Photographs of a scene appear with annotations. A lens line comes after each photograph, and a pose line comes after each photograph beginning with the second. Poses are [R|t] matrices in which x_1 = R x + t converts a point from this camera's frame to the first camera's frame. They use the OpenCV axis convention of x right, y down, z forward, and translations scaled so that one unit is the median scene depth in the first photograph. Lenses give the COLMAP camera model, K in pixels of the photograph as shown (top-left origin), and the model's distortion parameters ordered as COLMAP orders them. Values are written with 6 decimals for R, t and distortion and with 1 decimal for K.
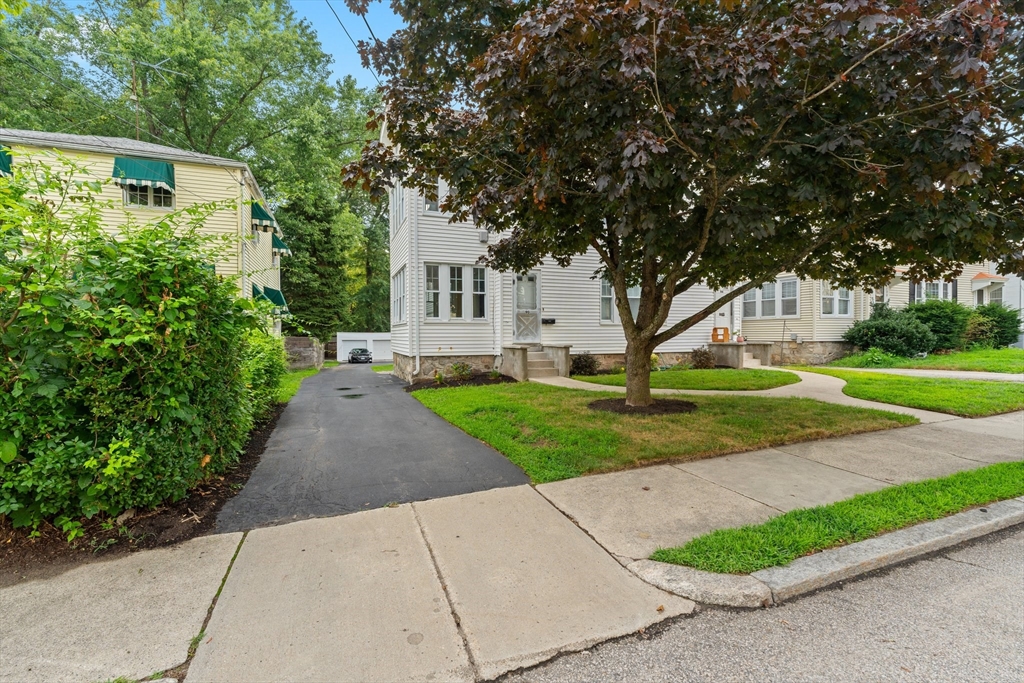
lens RADIAL K [[458.7, 0, 512.9], [0, 458.7, 340.0], [0, 0, 1]] dist [-0.000080, 0.000003]
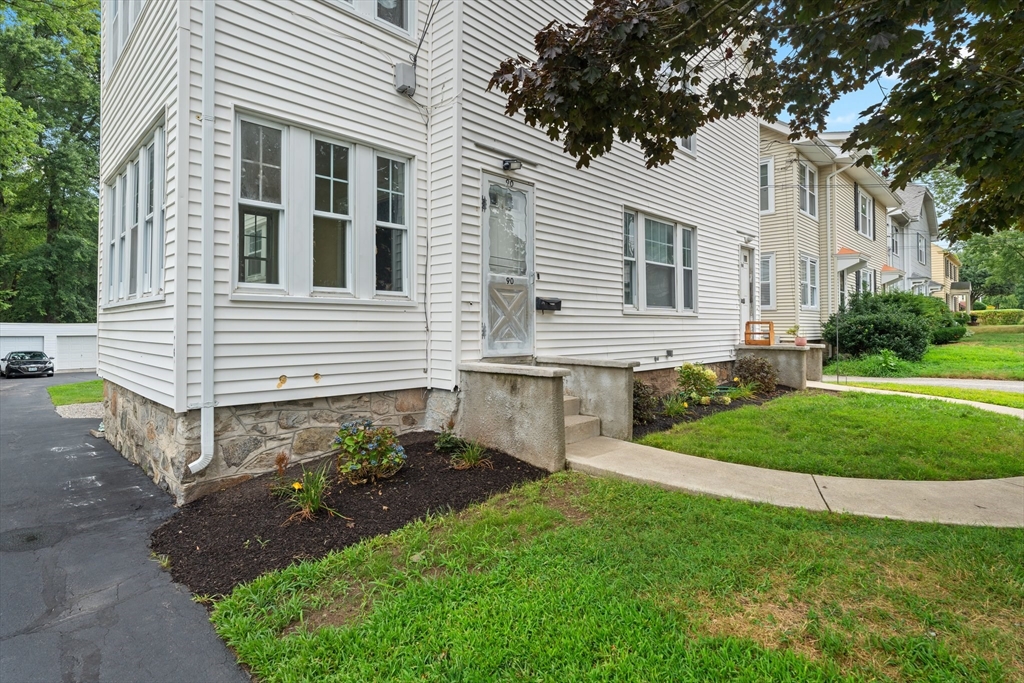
lens RADIAL K [[517.3, 0, 513.8], [0, 517.3, 317.3], [0, 0, 1]] dist [0.000711, 0.001404]
pose [[0.913141, 0.011947, 0.407468, -0.154787], [0.000193, 0.999558, -0.029739, -0.013975], [-0.407643, 0.027235, 0.912735, 0.574028]]
